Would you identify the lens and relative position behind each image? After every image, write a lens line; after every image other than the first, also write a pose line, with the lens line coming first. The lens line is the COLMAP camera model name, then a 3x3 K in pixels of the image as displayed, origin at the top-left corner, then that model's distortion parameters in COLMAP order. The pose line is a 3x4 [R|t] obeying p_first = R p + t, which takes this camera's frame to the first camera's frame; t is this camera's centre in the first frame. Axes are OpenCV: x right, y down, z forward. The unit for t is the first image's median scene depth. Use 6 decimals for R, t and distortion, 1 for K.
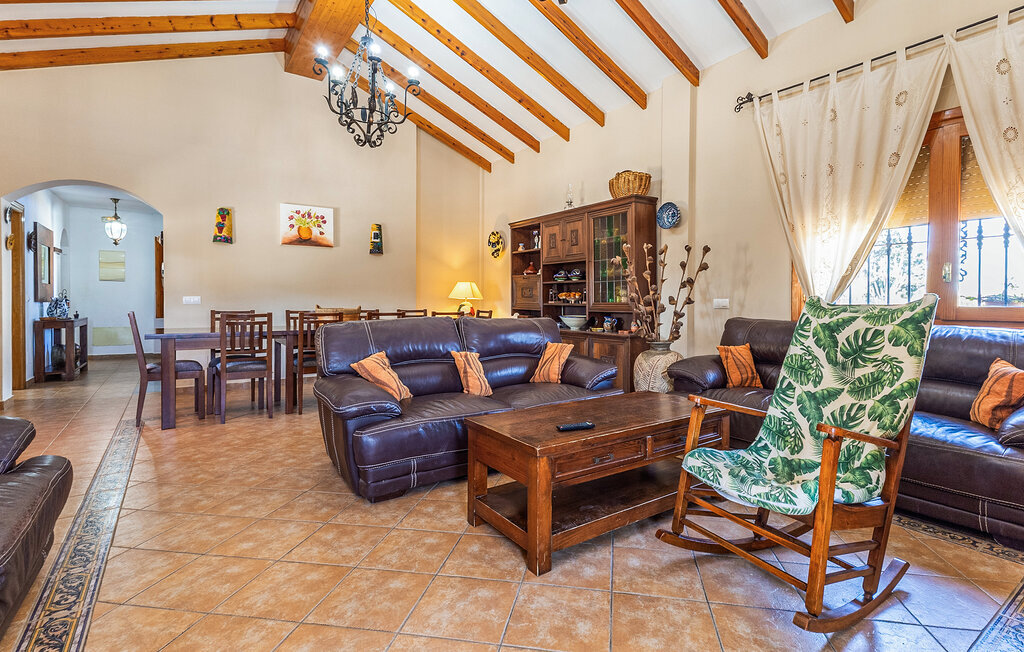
lens RADIAL K [[473.2, 0, 513.4], [0, 473.2, 323.9], [0, 0, 1]] dist [0.016541, -0.000078]
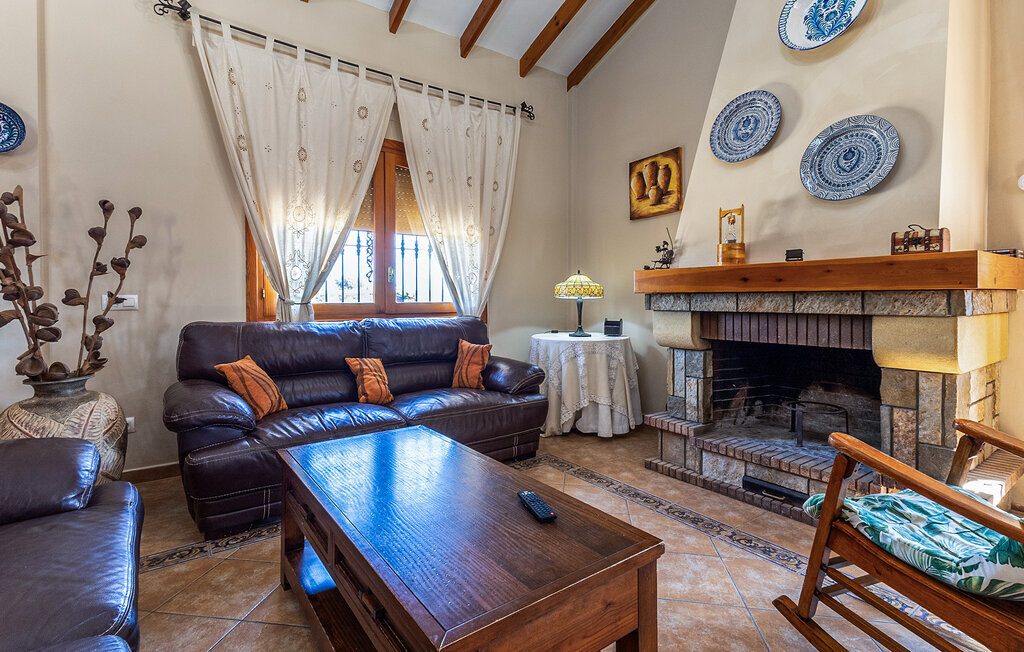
lens RADIAL K [[473.2, 0, 513.4], [0, 473.2, 323.9], [0, 0, 1]] dist [0.016541, -0.000078]
pose [[-0.034002, -0.061062, 0.997555, -0.182220], [0.042972, 0.997119, 0.062500, -0.025524], [-0.998498, 0.044992, -0.031280, 0.420554]]
